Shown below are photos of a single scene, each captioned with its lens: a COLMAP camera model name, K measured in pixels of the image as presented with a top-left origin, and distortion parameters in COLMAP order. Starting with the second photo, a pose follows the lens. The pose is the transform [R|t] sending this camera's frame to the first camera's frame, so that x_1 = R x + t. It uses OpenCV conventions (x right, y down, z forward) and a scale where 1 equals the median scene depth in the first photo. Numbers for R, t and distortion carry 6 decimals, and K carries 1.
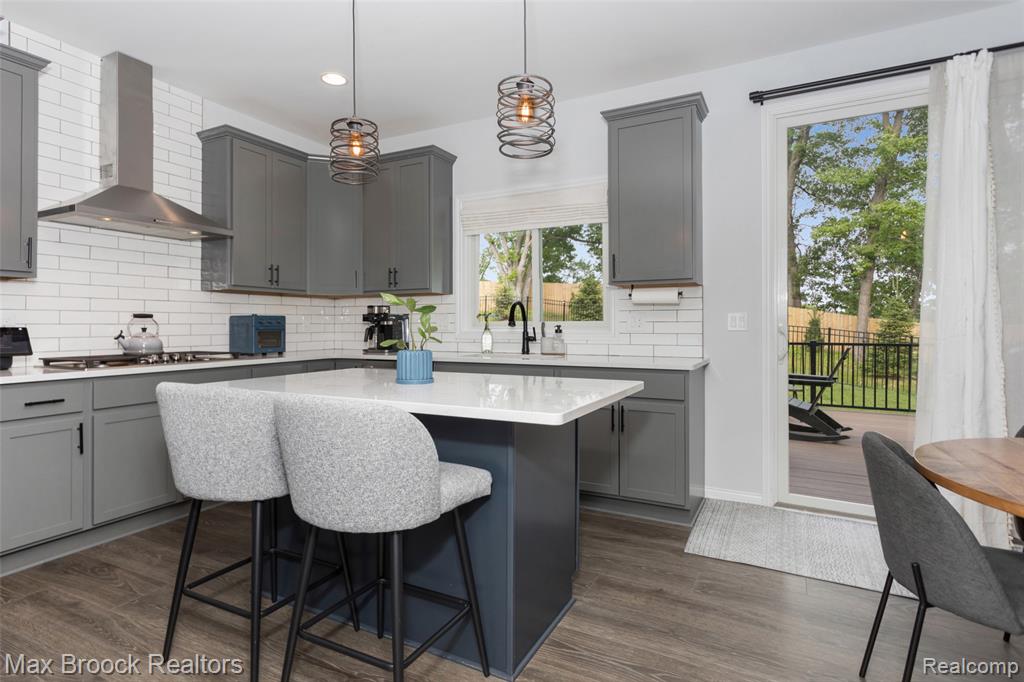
lens RADIAL K [[530.0, 0, 512.3], [0, 530.0, 332.8], [0, 0, 1]] dist [-0.002873, -0.001512]
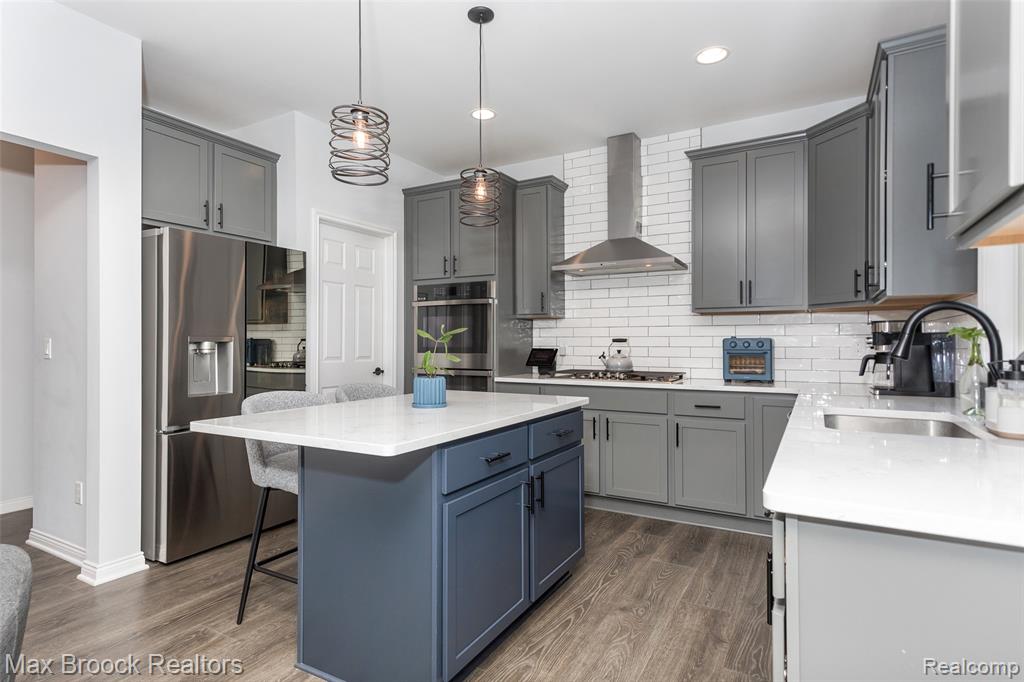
lens RADIAL K [[530.0, 0, 514.2], [0, 530.0, 339.4], [0, 0, 1]] dist [-0.002873, -0.001512]
pose [[-0.032618, 0.001404, -0.999467, 0.539813], [-0.013568, 0.999906, 0.001848, -0.032897], [0.999376, 0.013621, -0.032596, 0.786020]]
